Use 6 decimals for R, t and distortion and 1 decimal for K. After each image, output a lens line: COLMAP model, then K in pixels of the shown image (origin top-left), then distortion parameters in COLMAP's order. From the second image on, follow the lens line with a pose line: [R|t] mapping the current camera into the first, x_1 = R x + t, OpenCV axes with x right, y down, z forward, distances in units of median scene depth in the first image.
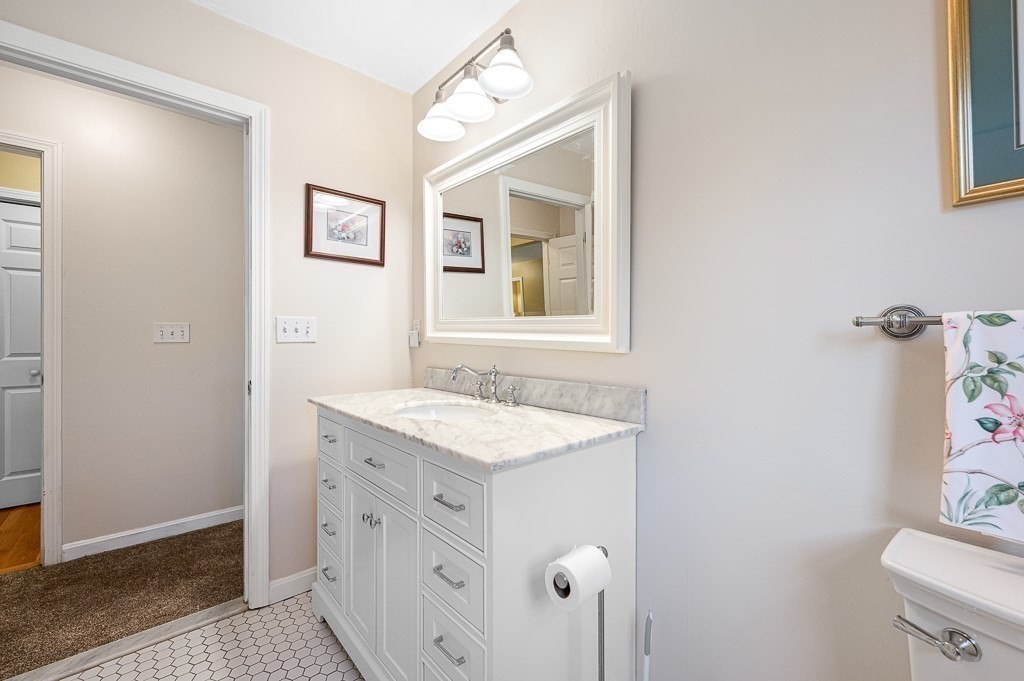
lens RADIAL K [[424.3, 0, 512.6], [0, 424.3, 335.8], [0, 0, 1]] dist [-0.001507, -0.000334]
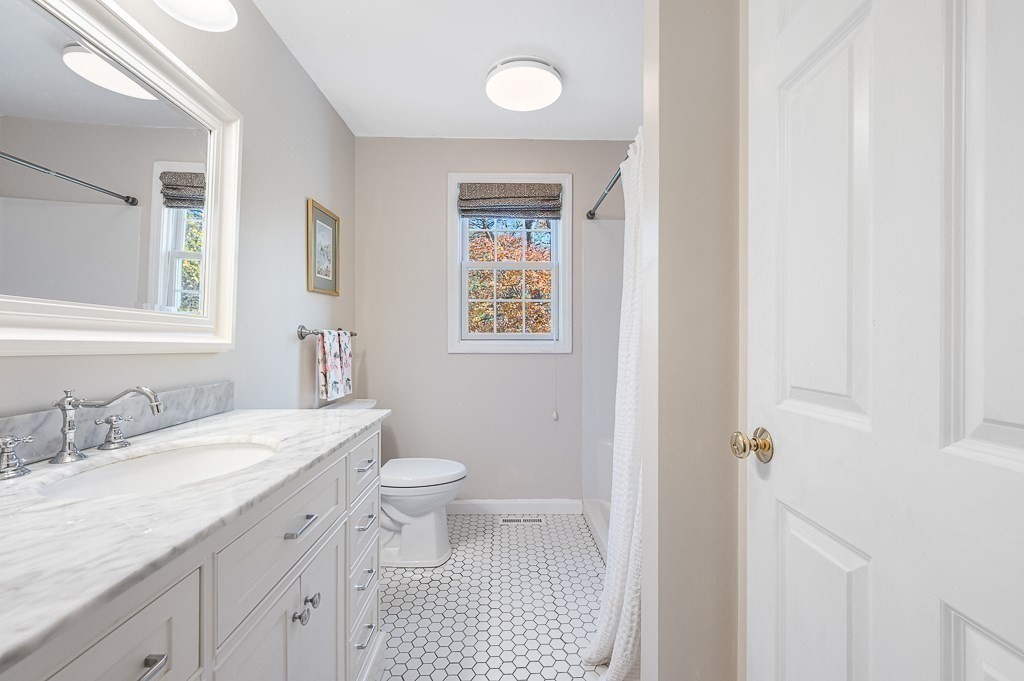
lens RADIAL K [[424.3, 0, 511.4], [0, 424.3, 338.8], [0, 0, 1]] dist [-0.001507, -0.000334]
pose [[-0.763873, 0.001513, 0.645365, -0.965556], [-0.003300, 0.999975, -0.006251, 0.009074], [-0.645358, -0.006905, -0.763849, 1.256339]]
